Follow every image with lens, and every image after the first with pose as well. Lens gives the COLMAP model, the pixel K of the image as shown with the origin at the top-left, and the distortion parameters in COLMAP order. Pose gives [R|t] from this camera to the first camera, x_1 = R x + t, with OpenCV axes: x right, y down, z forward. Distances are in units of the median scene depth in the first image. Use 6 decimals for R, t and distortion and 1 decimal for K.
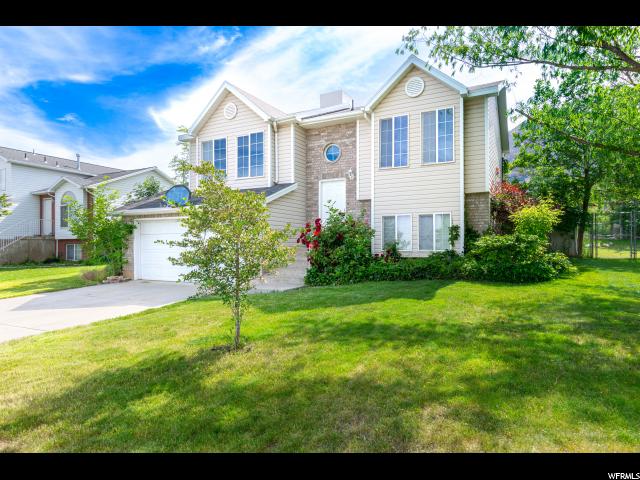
lens RADIAL K [[256.6, 0, 320.3], [0, 256.6, 241.7], [0, 0, 1]] dist [0.003166, 0.000102]
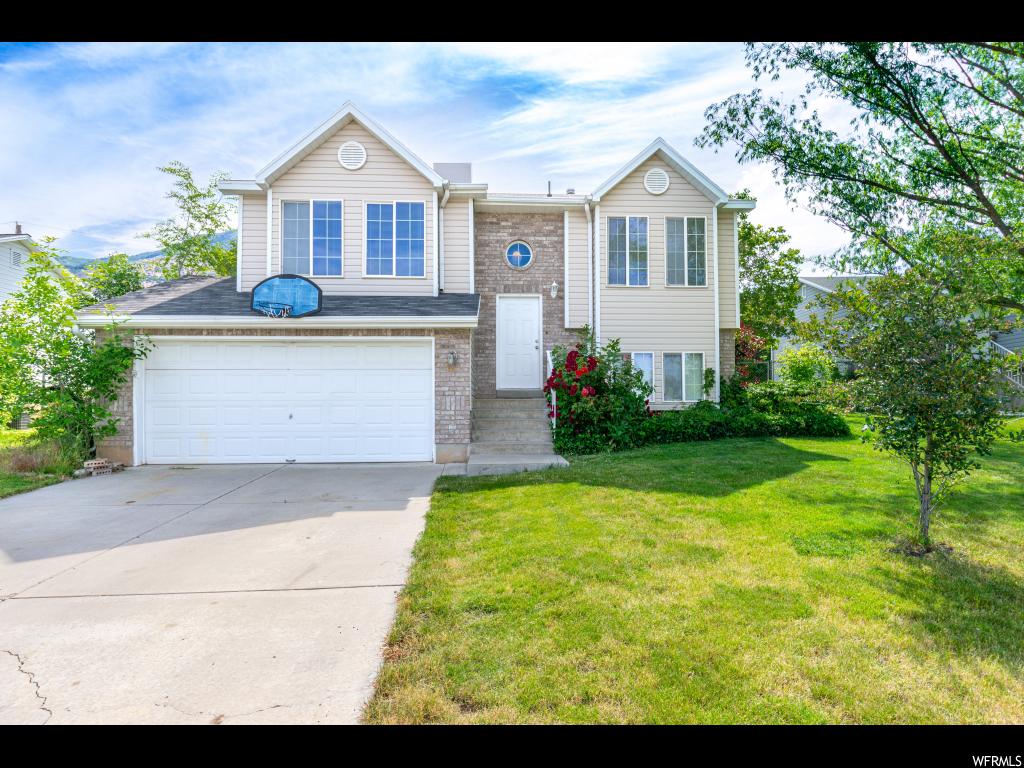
lens RADIAL K [[378.1, 0, 512.0], [0, 378.1, 386.1], [0, 0, 1]] dist [-0.003253, -0.000073]
pose [[0.931385, 0.013523, 0.363785, -0.351411], [-0.006752, 0.999780, -0.019877, 0.012774], [-0.363974, 0.016056, 0.931271, 0.118507]]
